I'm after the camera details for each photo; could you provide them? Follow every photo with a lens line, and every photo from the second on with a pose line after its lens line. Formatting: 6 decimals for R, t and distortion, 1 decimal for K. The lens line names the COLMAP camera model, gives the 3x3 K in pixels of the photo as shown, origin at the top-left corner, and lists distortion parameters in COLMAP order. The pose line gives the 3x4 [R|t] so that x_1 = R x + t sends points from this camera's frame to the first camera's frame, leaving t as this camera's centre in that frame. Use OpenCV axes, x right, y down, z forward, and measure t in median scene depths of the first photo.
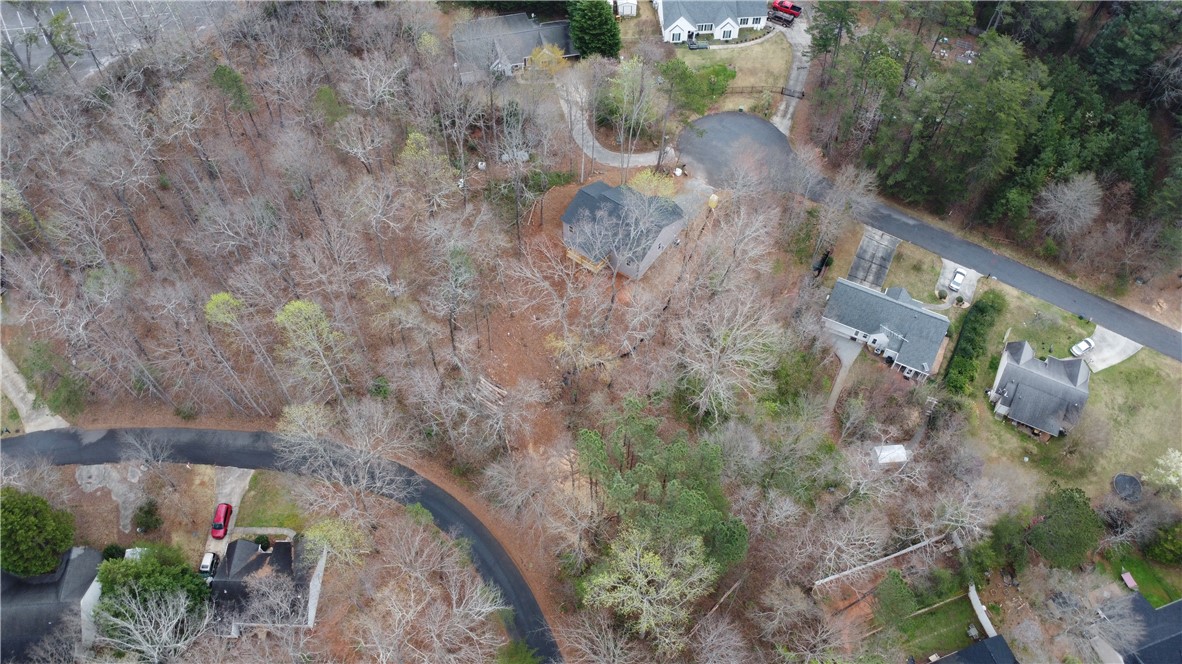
lens RADIAL K [[853.9, 0, 589.1], [0, 853.9, 332.6], [0, 0, 1]] dist [-0.036057, 0.000685]
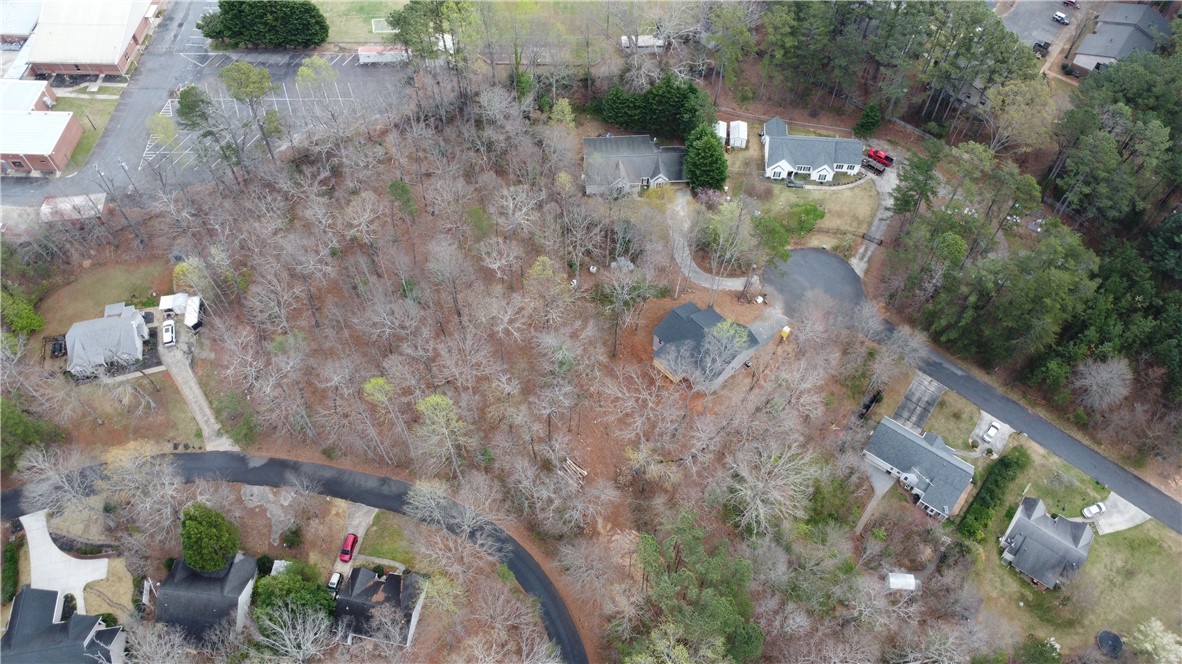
lens RADIAL K [[853.9, 0, 591.4], [0, 853.9, 331.9], [0, 0, 1]] dist [-0.036057, 0.000685]
pose [[0.985046, 0.142144, -0.097361, -0.001976], [-0.142456, 0.989794, 0.003781, -0.139038], [0.096905, 0.010145, 0.995242, -0.205536]]
